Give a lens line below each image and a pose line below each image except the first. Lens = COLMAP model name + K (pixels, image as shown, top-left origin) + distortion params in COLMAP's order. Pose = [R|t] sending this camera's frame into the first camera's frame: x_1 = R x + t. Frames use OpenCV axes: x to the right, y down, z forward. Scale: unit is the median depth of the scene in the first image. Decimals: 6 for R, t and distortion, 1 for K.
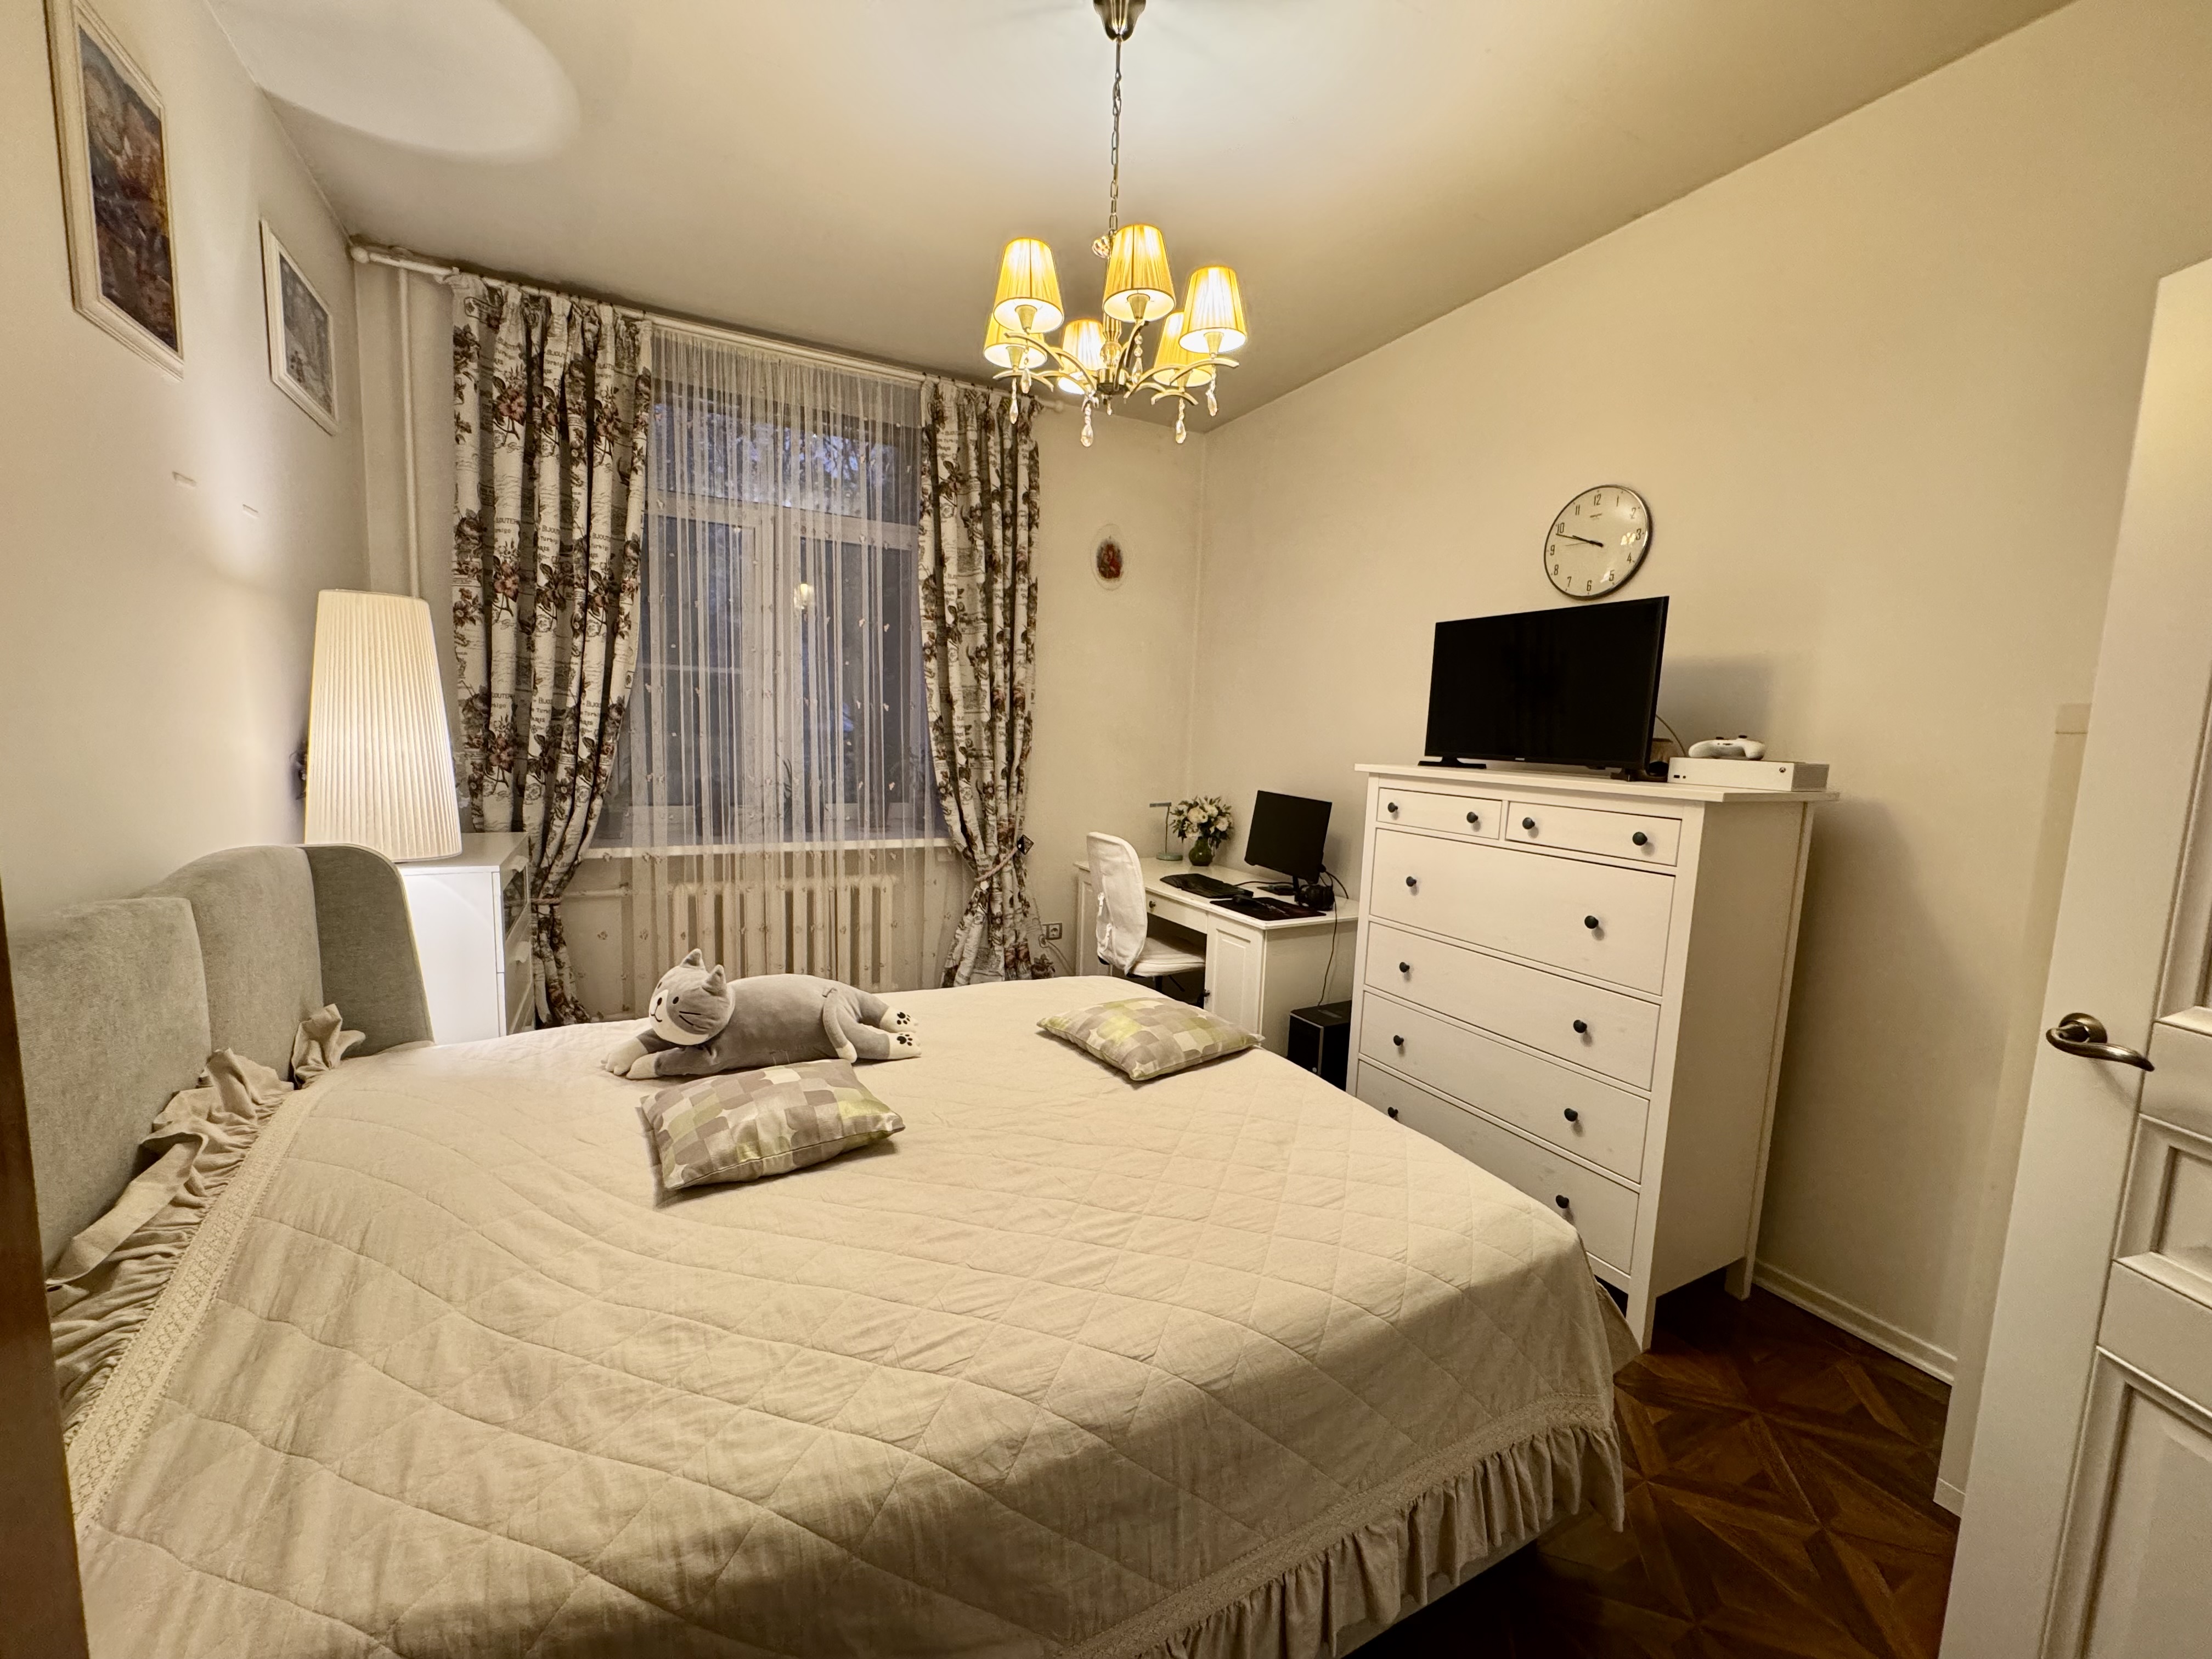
lens RADIAL K [[879.9, 0, 1104.5], [0, 879.9, 825.8], [0, 0, 1]] dist [-0.004163, 0.000005]
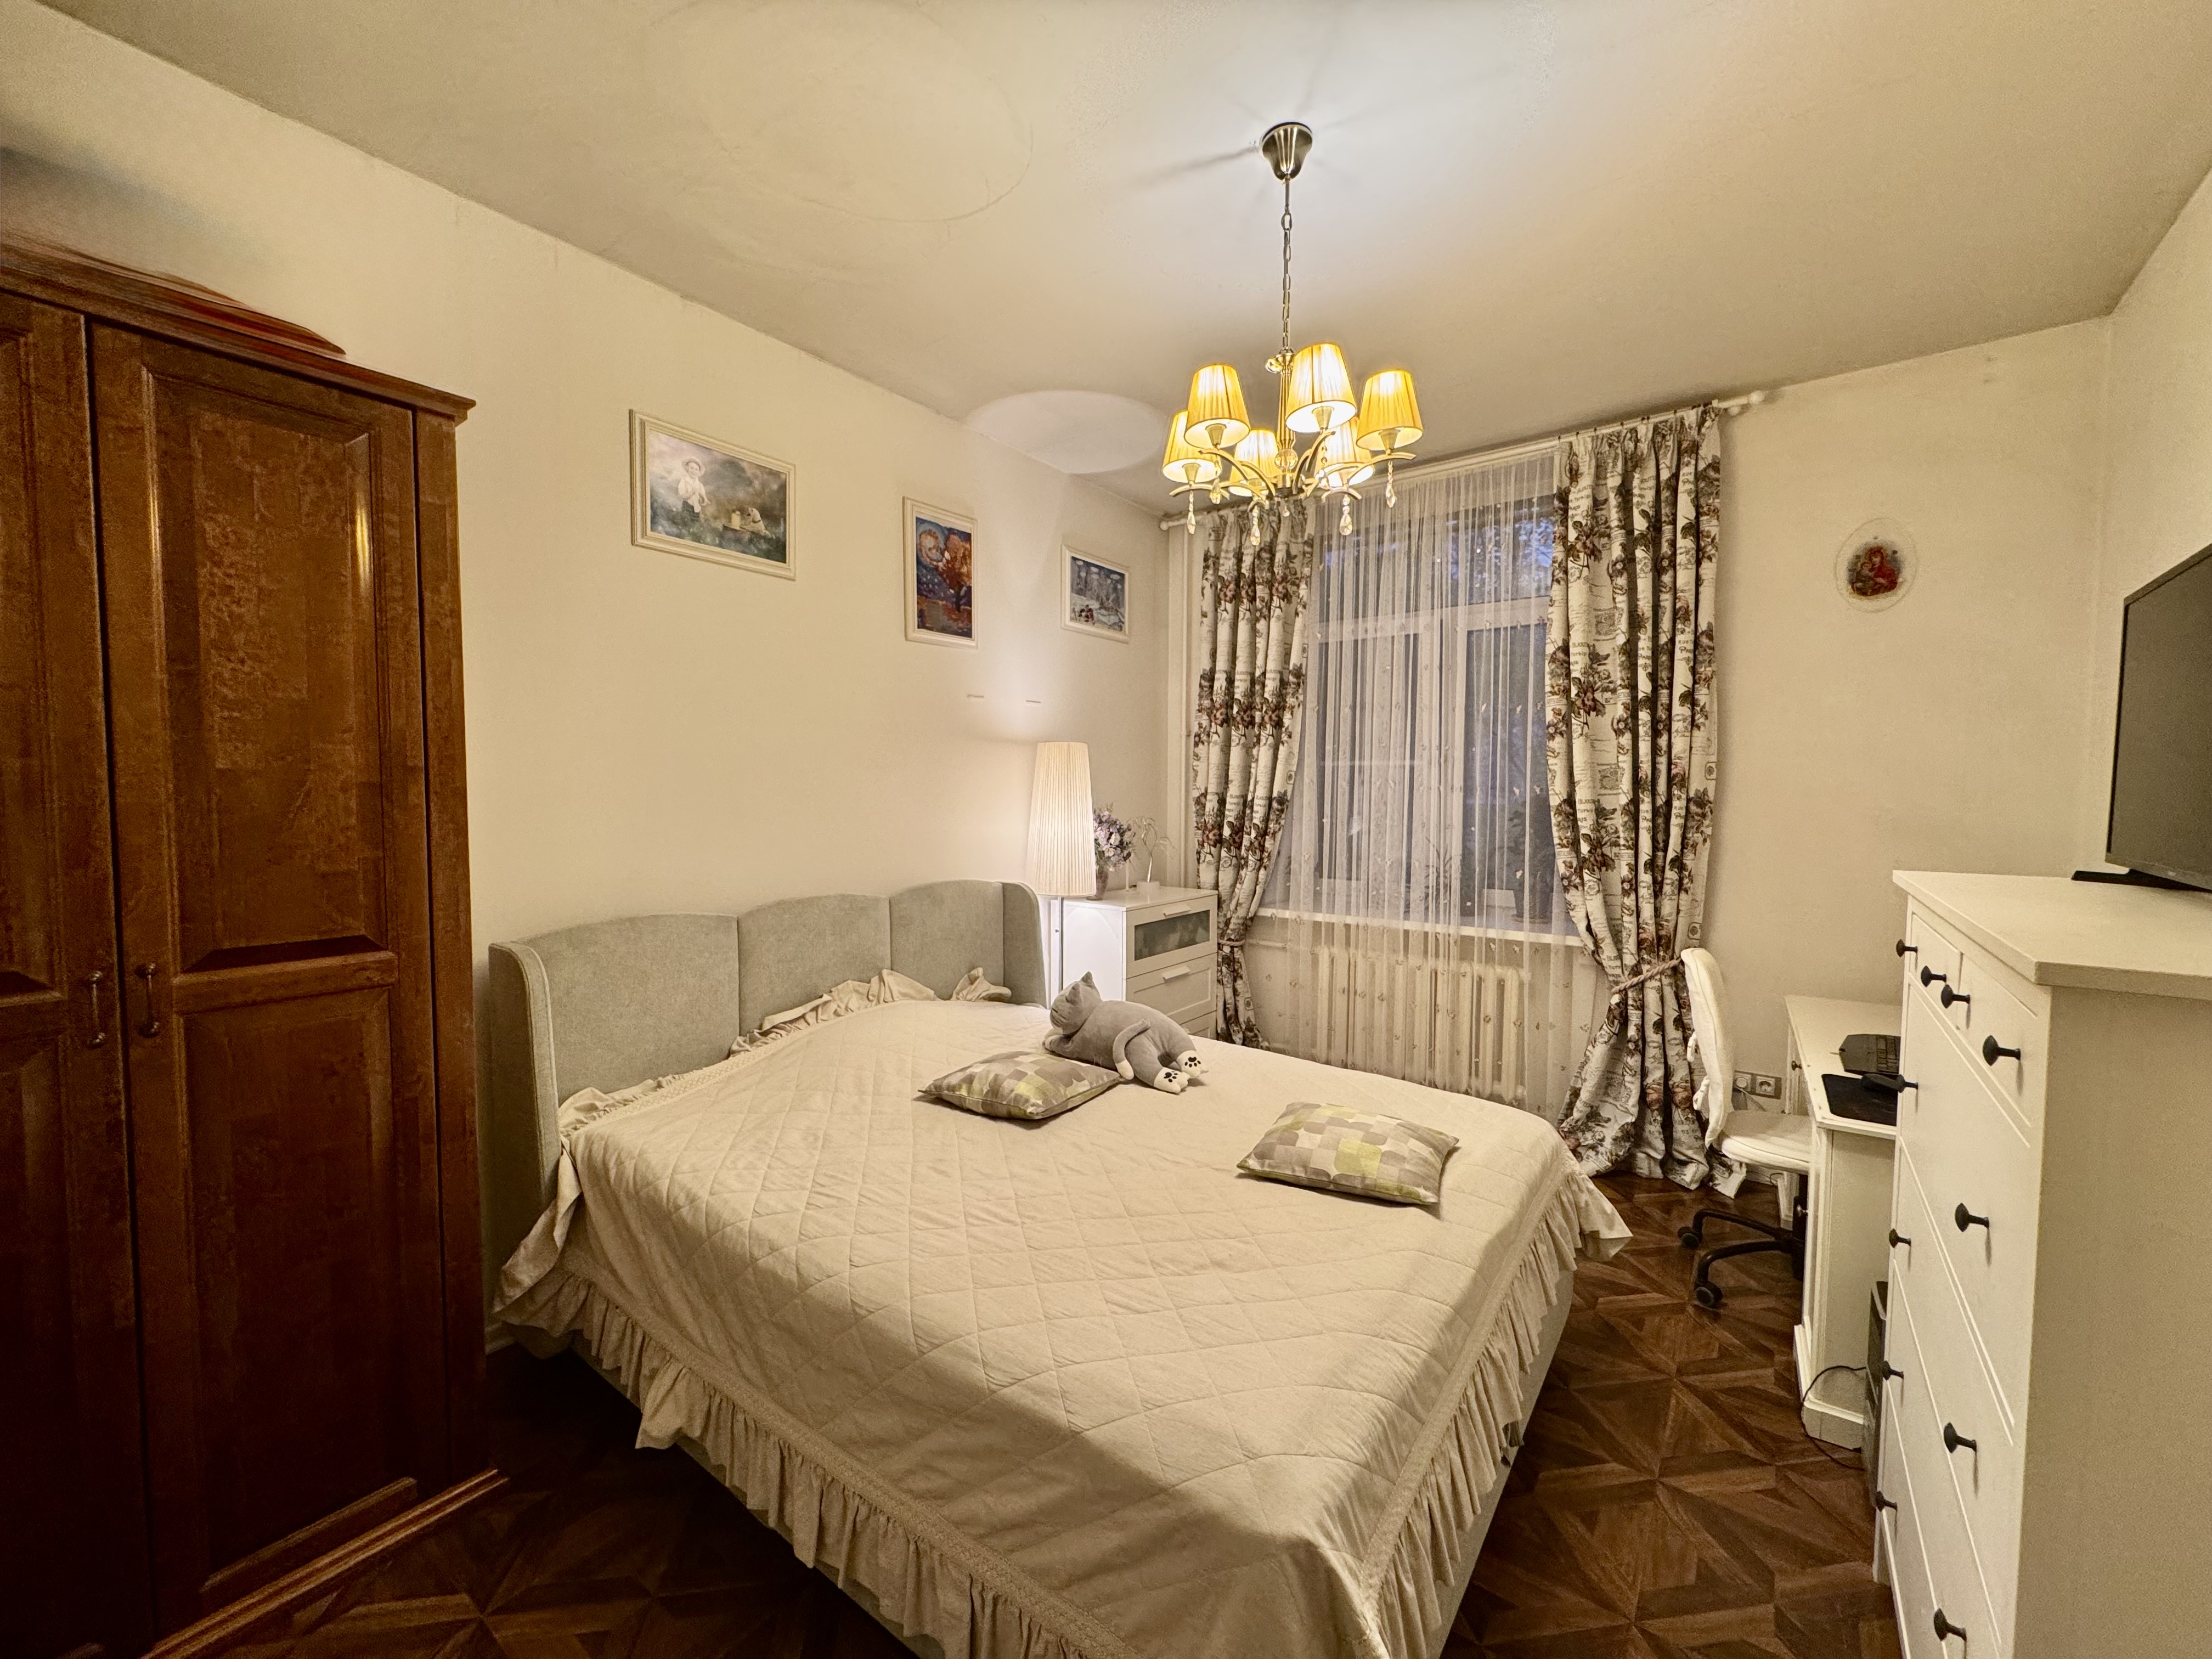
lens RADIAL K [[879.9, 0, 1109.8], [0, 879.9, 828.4], [0, 0, 1]] dist [-0.004163, 0.000005]
pose [[0.426666, 0.006129, -0.904388, 0.509562], [-0.088584, 0.995452, -0.035045, -0.026643], [0.900060, 0.095067, 0.425269, 0.240567]]
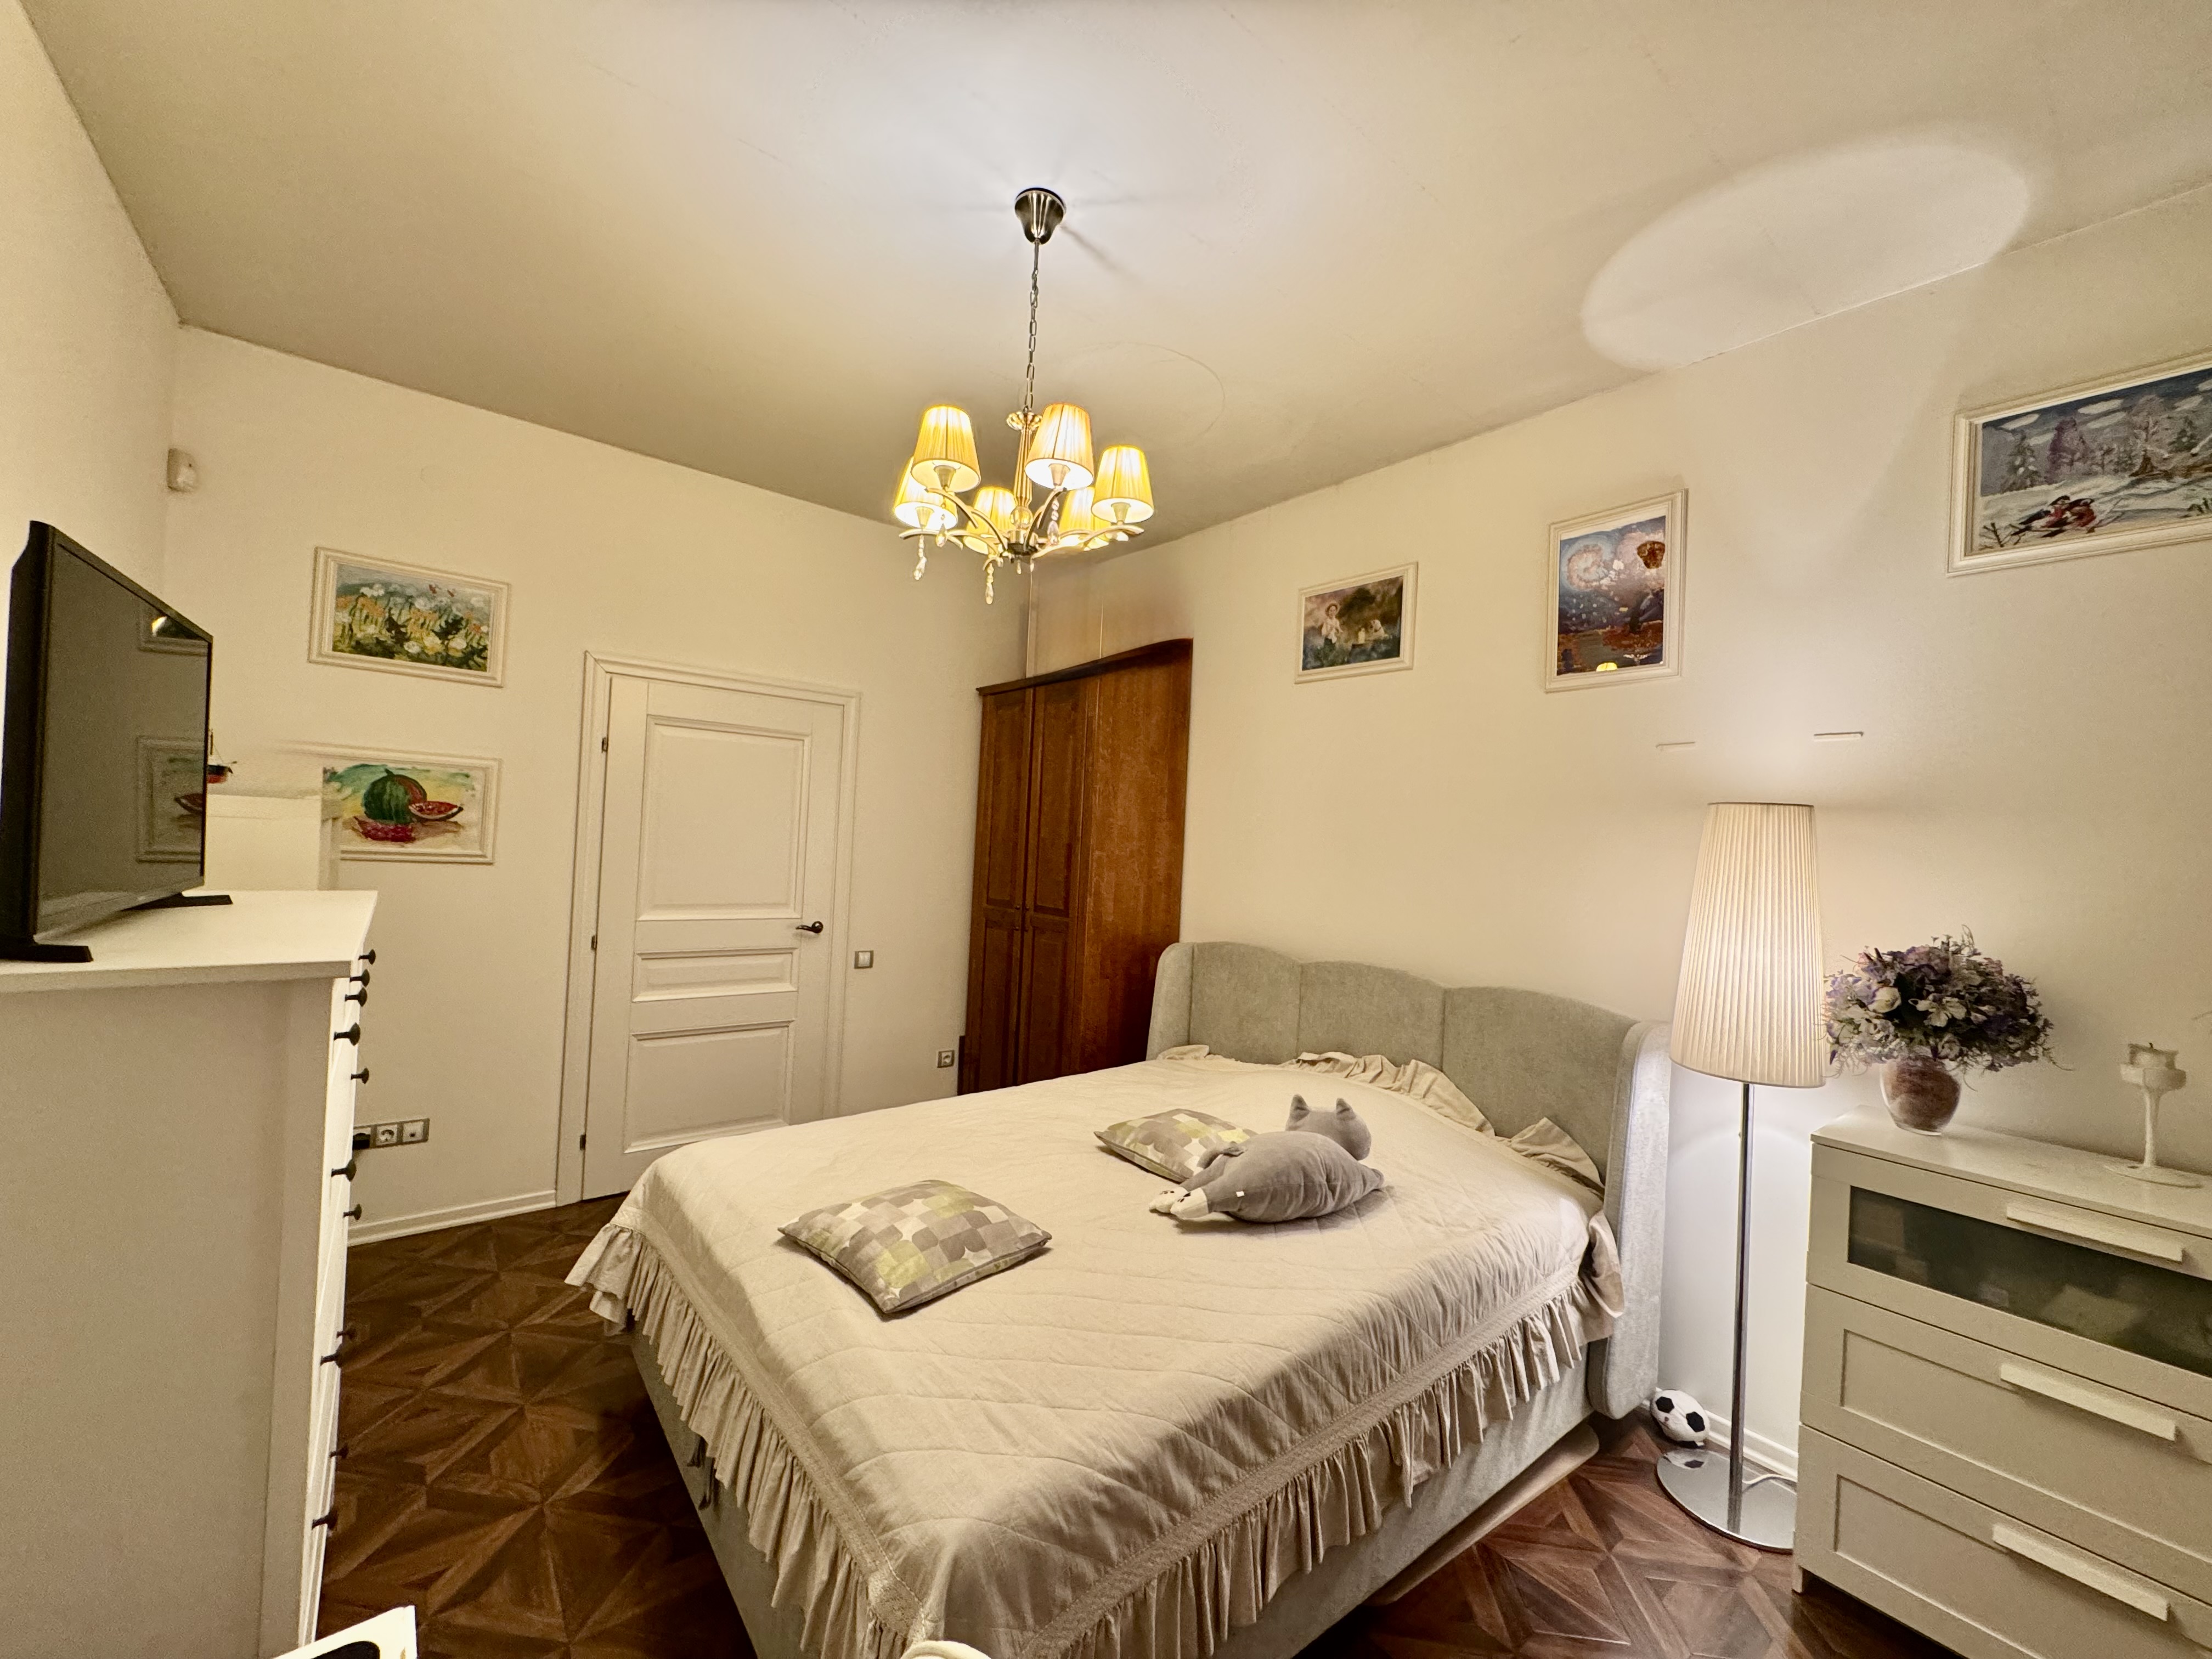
lens RADIAL K [[879.9, 0, 1113.7], [0, 879.9, 832.9], [0, 0, 1]] dist [-0.004163, 0.000005]
pose [[-0.978168, -0.089948, -0.187340, 0.034915], [-0.108776, 0.989729, 0.092757, -0.159411], [0.177073, 0.111110, -0.977906, 1.210144]]
